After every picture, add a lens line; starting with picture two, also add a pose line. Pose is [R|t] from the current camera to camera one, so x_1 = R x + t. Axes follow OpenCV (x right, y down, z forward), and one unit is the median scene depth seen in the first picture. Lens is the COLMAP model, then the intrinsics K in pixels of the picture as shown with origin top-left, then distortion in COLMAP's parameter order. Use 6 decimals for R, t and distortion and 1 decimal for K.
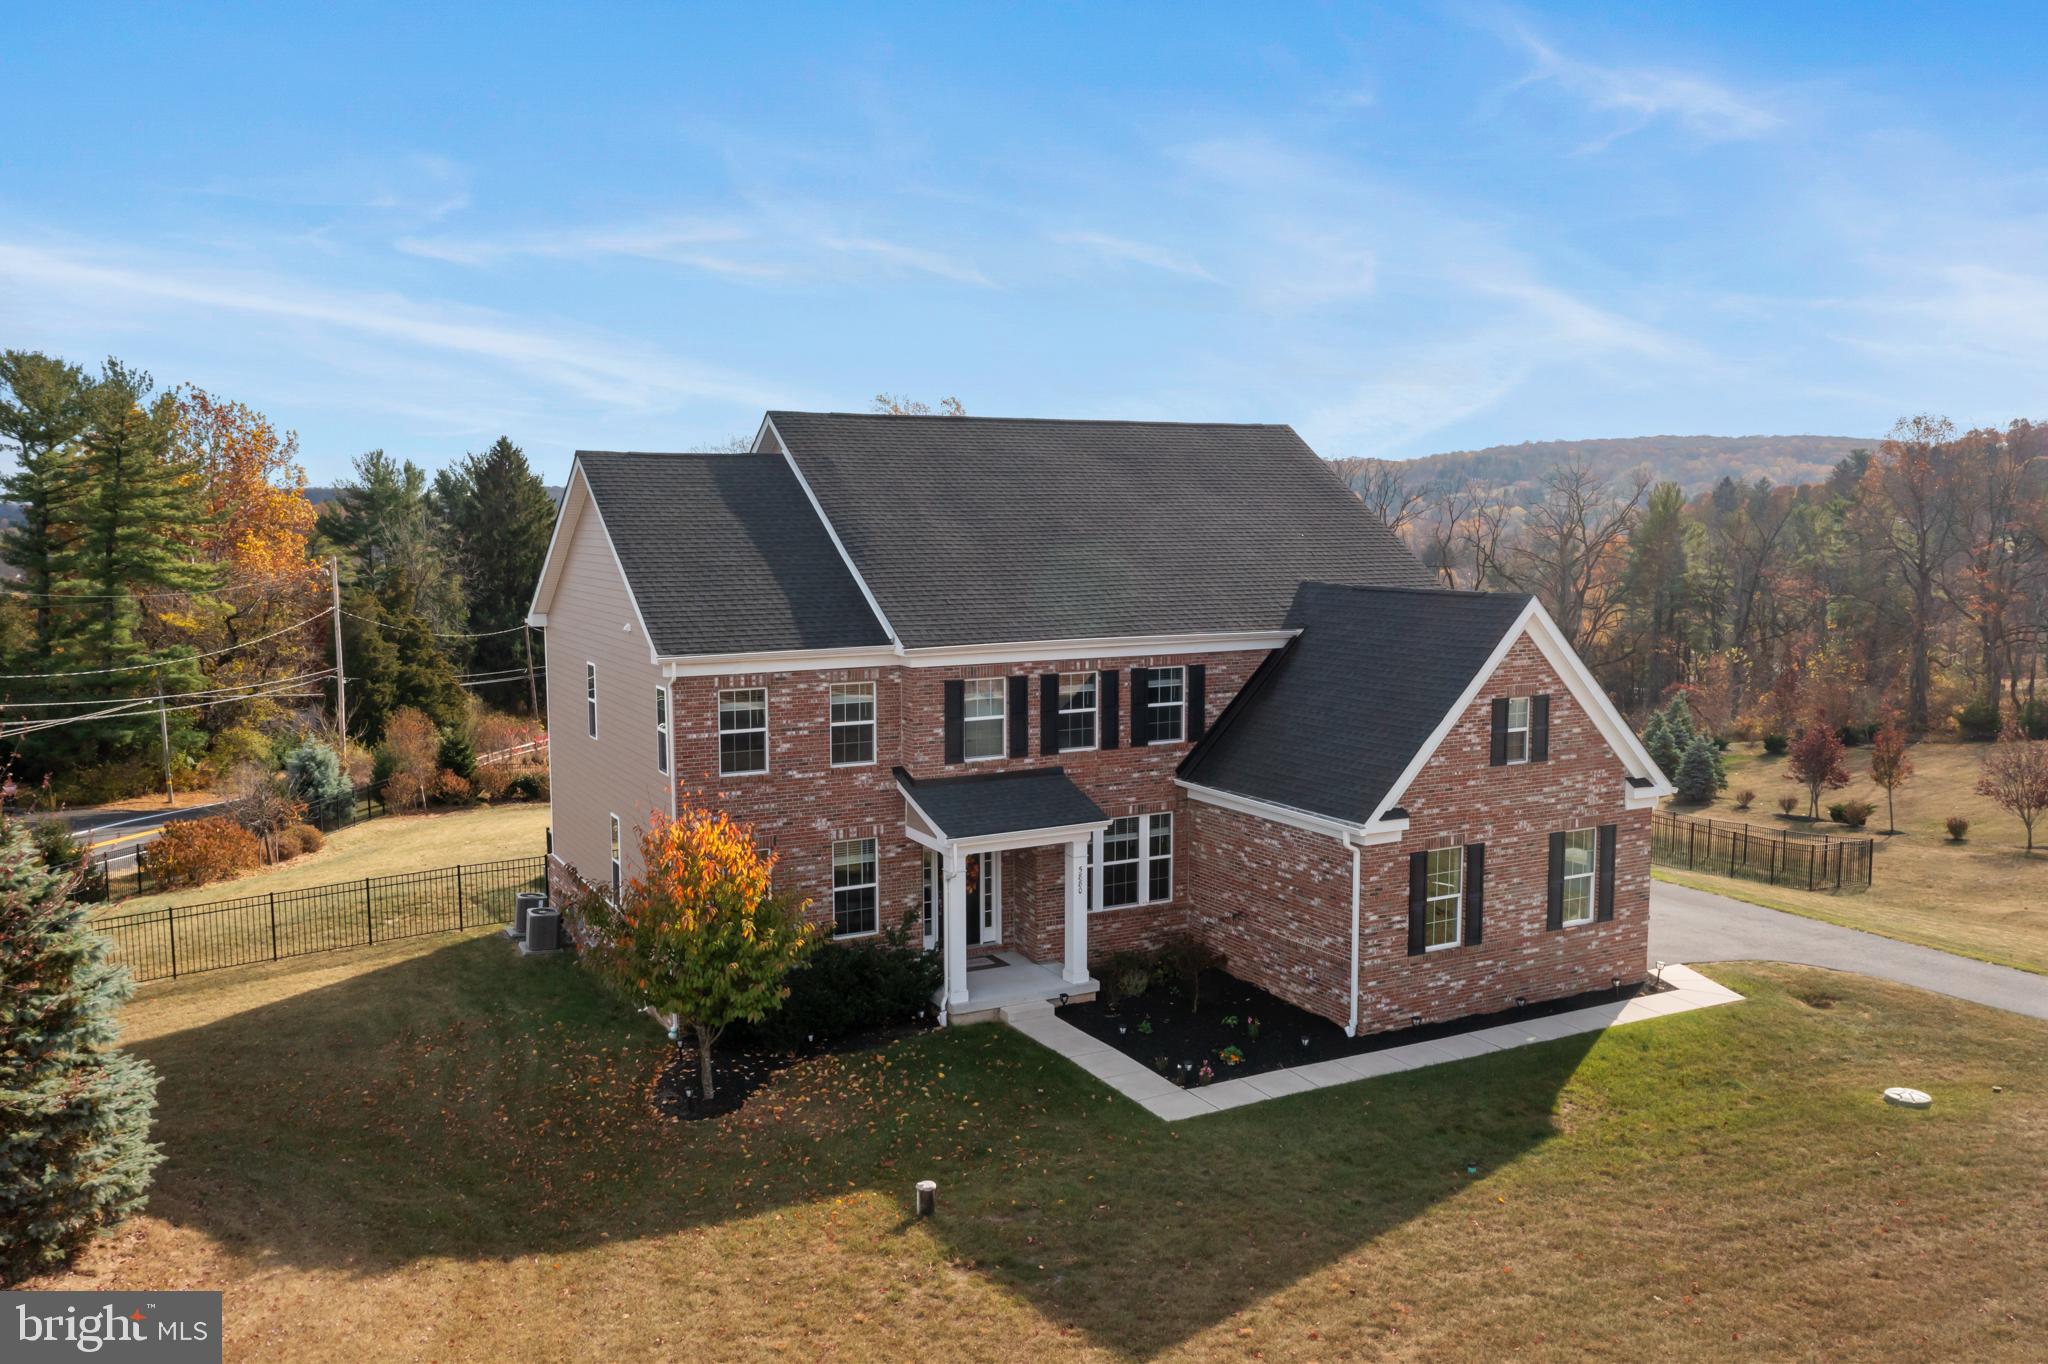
lens RADIAL K [[1613.1, 0, 1023.4], [0, 1613.1, 684.0], [0, 0, 1]] dist [-0.001160, 0.006998]
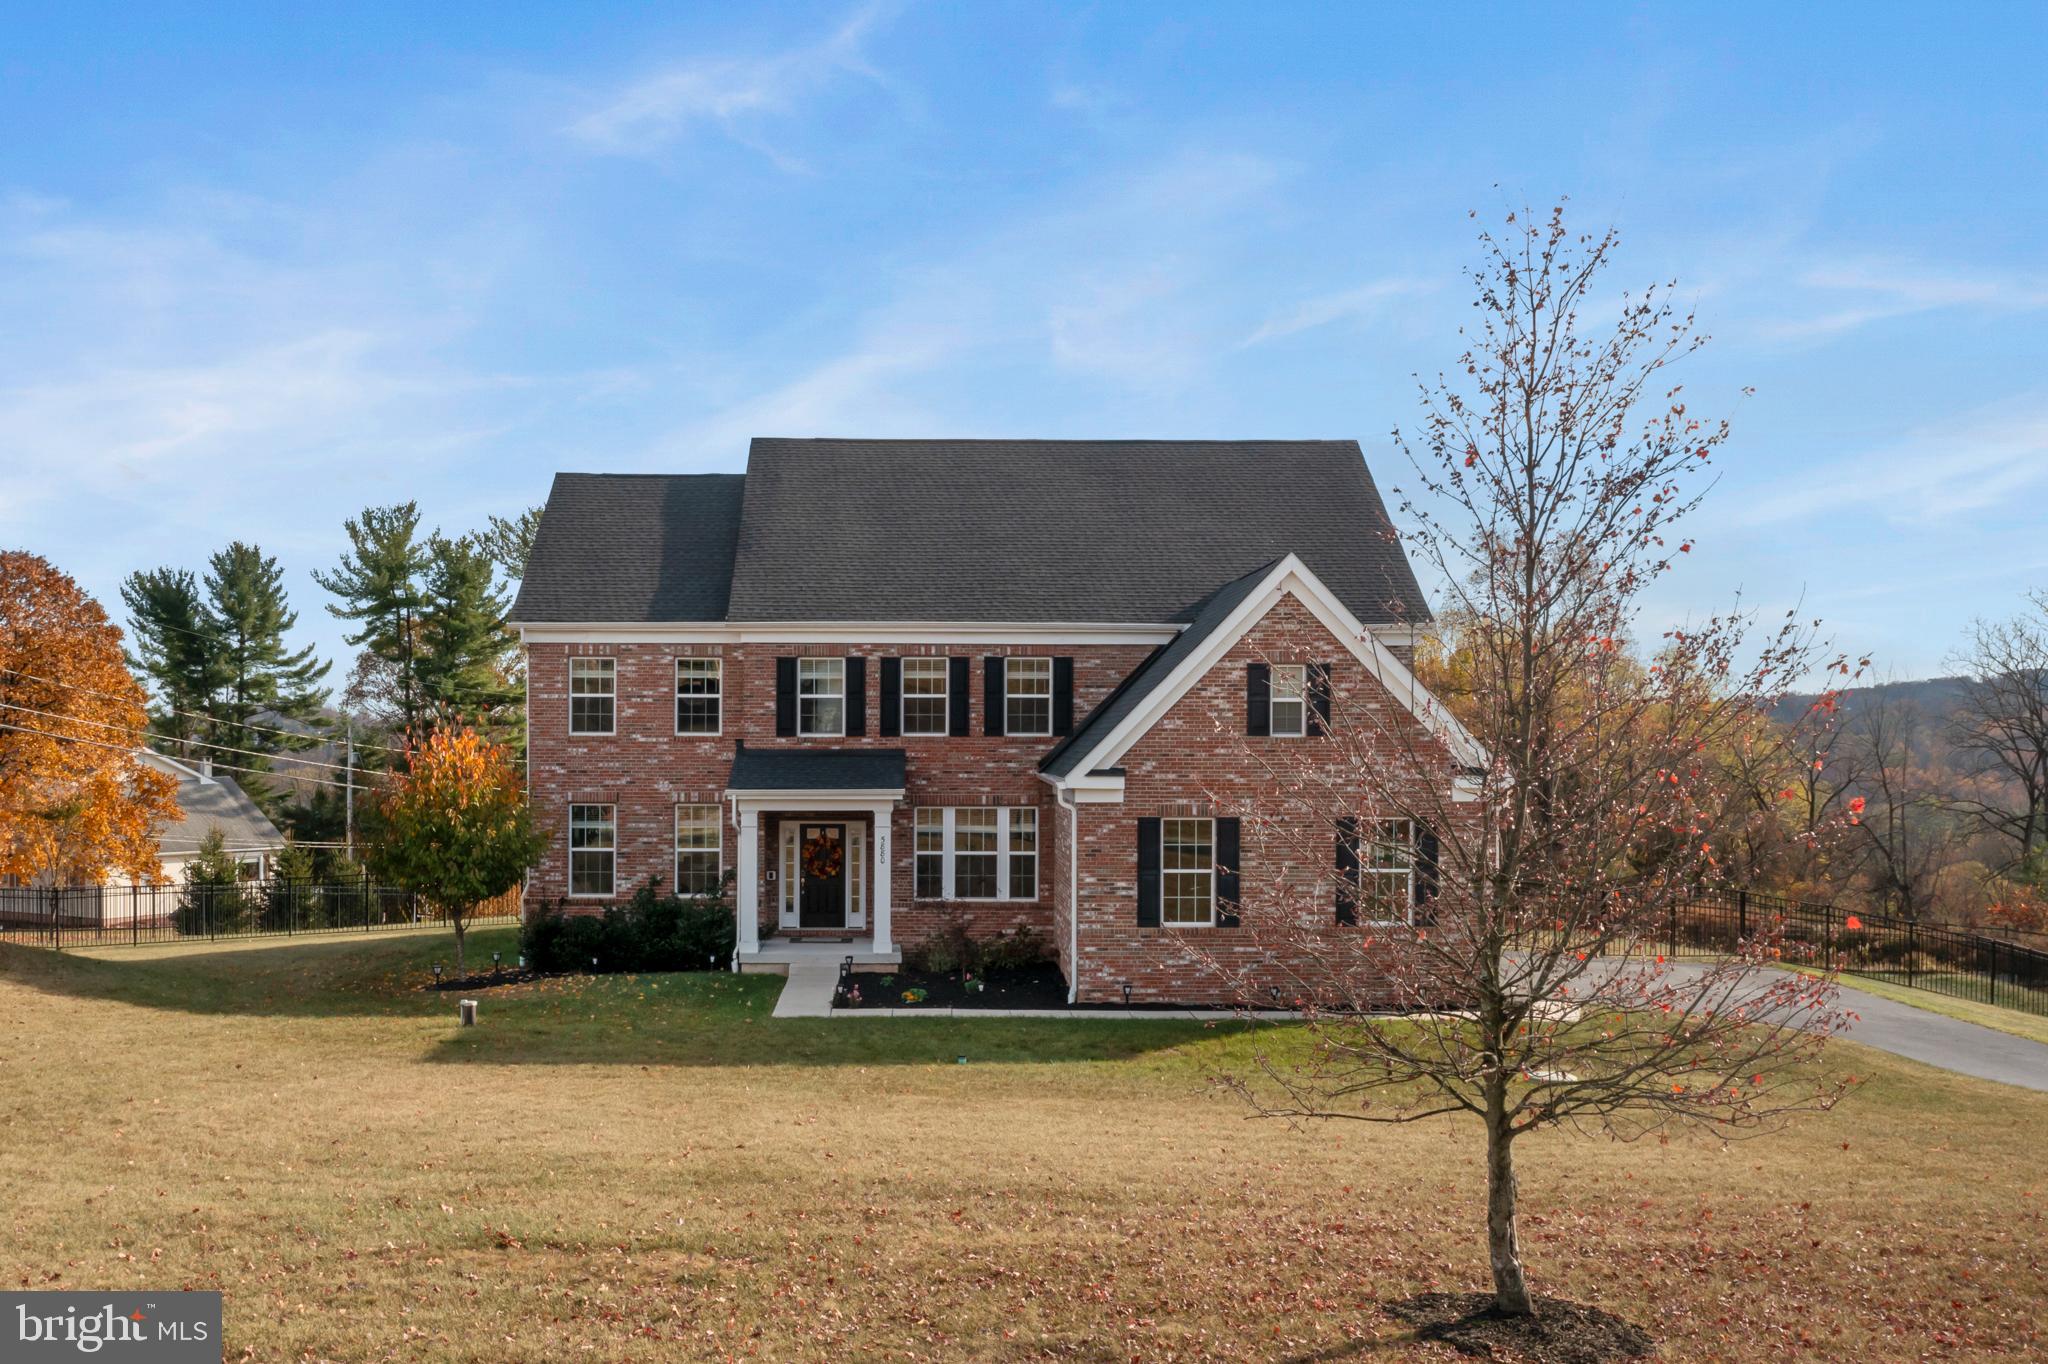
lens RADIAL K [[2006.3, 0, 938.4], [0, 2006.3, 770.7], [0, 0, 1]] dist [0.000977, -0.000815]
pose [[0.886933, 0.014123, -0.461682, 0.657471], [-0.054934, 0.995664, -0.075075, 0.165954], [0.458620, 0.091948, 0.883863, -0.114017]]
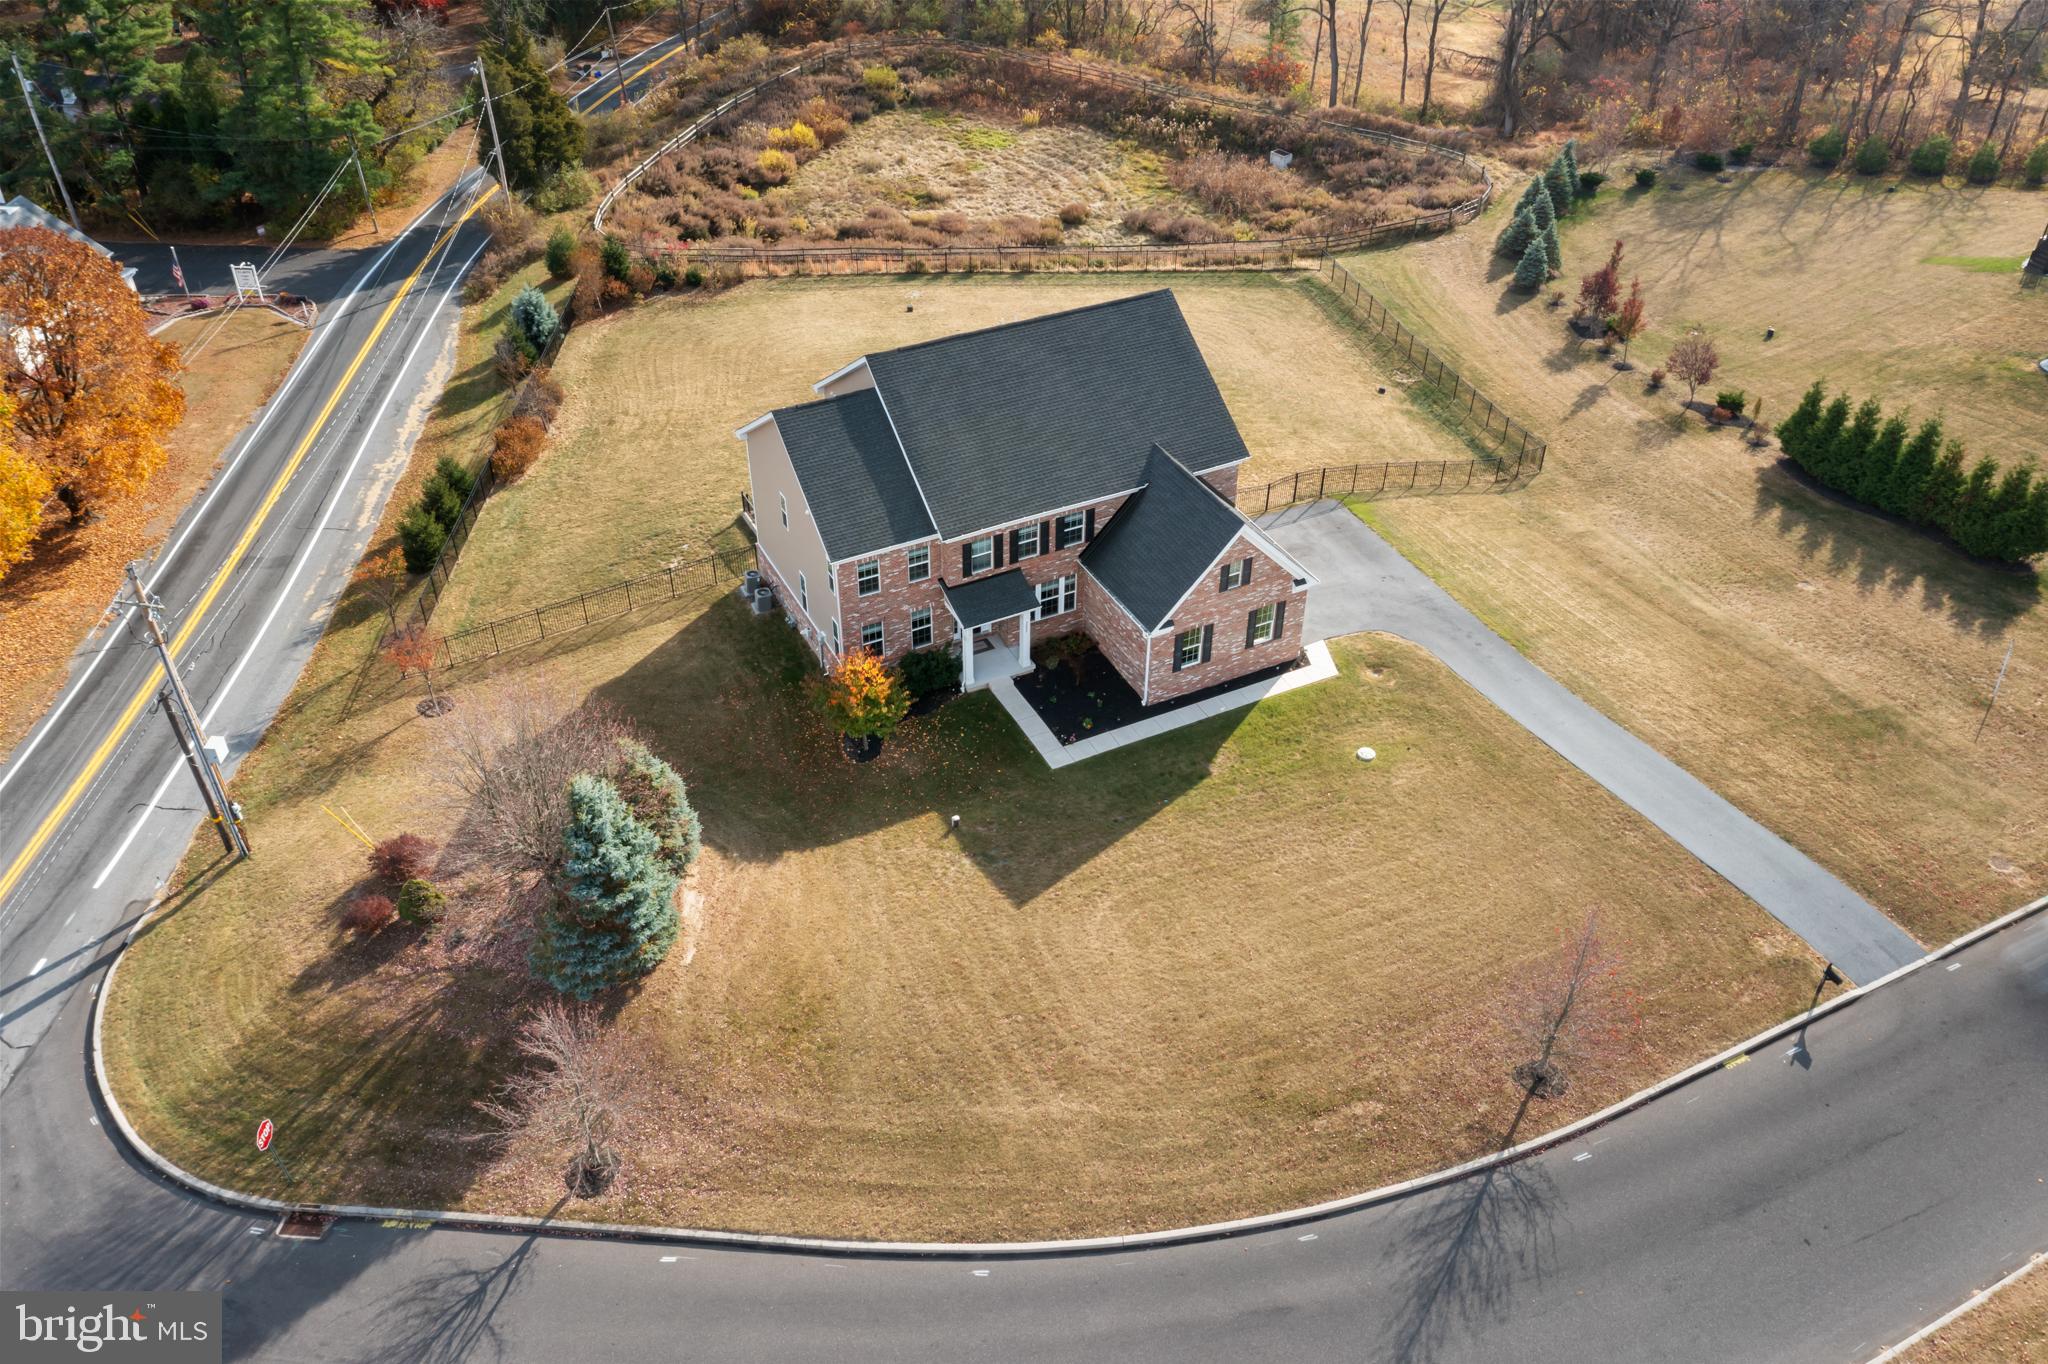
lens RADIAL K [[1613.1, 0, 1017.7], [0, 1613.1, 679.3], [0, 0, 1]] dist [-0.001160, 0.006998]
pose [[0.999561, 0.022832, -0.018858, 0.065703], [-0.009386, 0.848260, 0.529497, -0.956290], [0.028087, -0.529088, 0.848102, -0.854210]]
